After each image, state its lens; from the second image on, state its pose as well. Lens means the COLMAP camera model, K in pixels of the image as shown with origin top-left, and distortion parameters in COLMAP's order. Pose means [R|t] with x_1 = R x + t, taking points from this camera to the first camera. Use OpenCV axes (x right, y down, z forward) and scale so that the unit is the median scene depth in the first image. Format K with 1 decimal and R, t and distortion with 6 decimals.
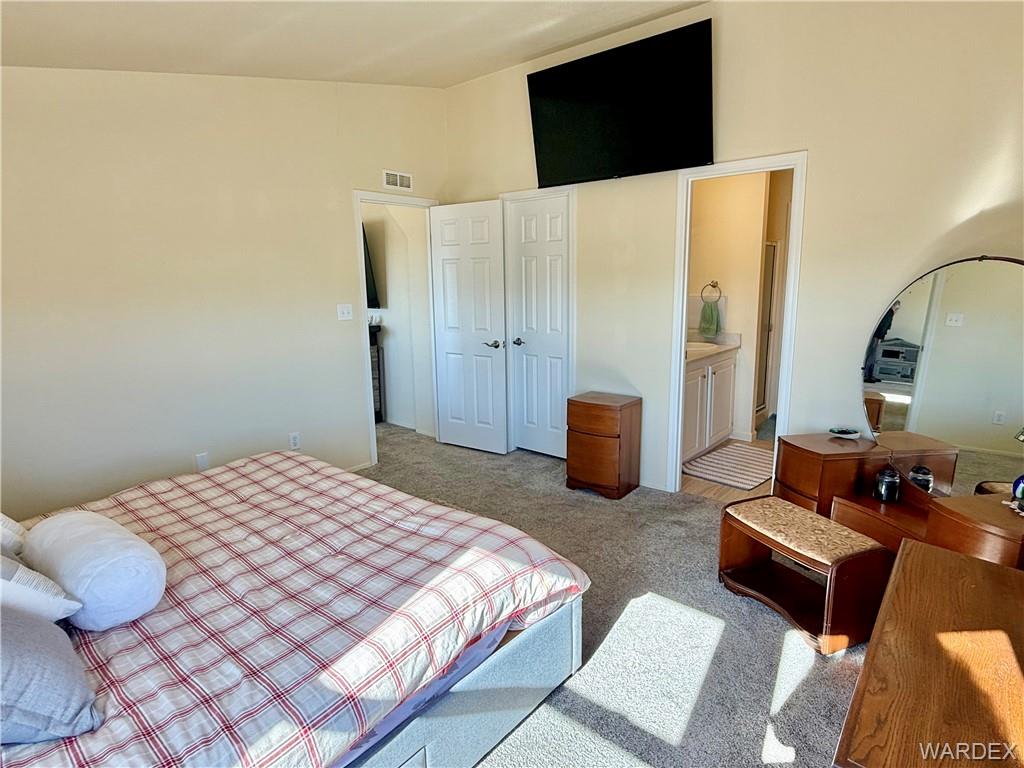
lens RADIAL K [[561.3, 0, 512.0], [0, 561.3, 384.0], [0, 0, 1]] dist [-0.000392, 0.000012]
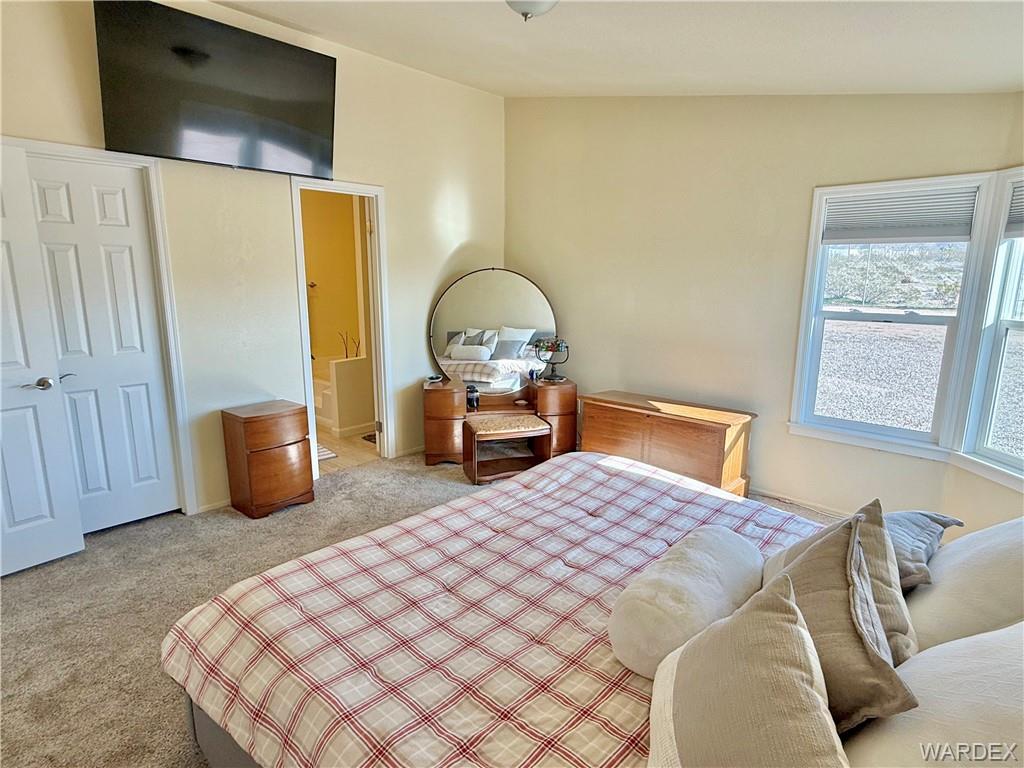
lens RADIAL K [[561.3, 0, 512.0], [0, 561.3, 384.0], [0, 0, 1]] dist [-0.000392, 0.000012]
pose [[0.042741, -0.179338, 0.982859, -0.900008], [0.184438, 0.968266, 0.168655, -0.117328], [-0.981914, 0.174068, 0.074461, 0.660181]]
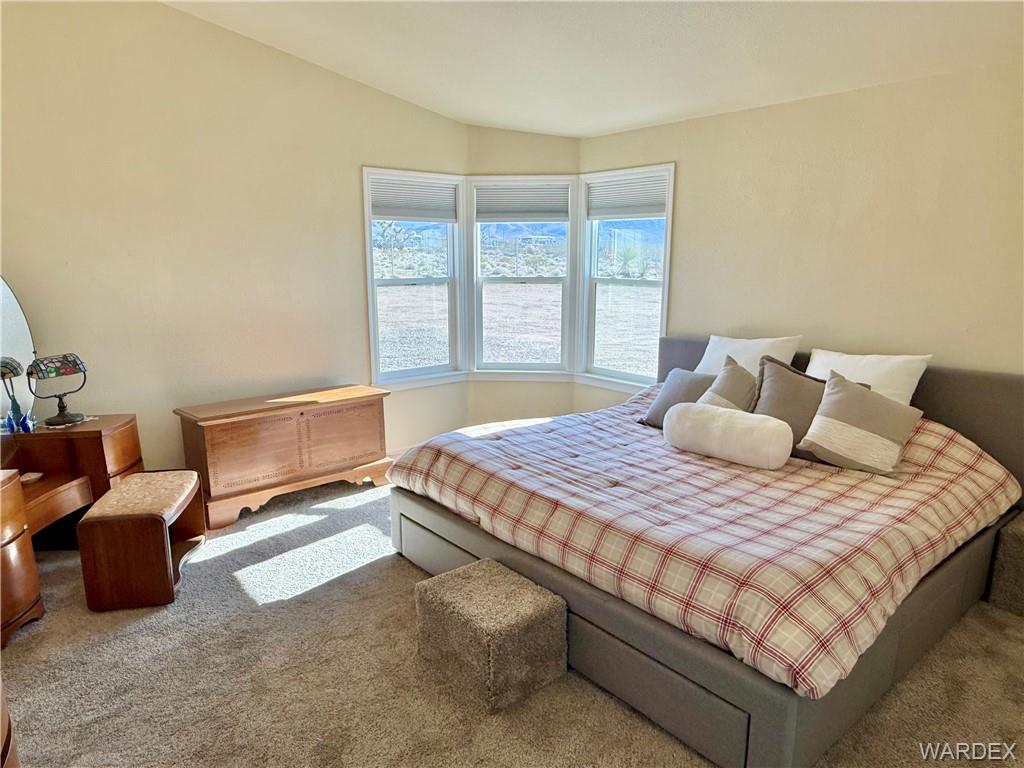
lens RADIAL K [[648.7, 0, 512.0], [0, 648.7, 384.0], [0, 0, 1]] dist [0.000528, 0.000010]
pose [[-0.984243, -0.019306, 0.175763, -0.278982], [0.049016, 0.925275, 0.376115, -0.274720], [-0.169890, 0.378804, -0.909750, 1.494878]]
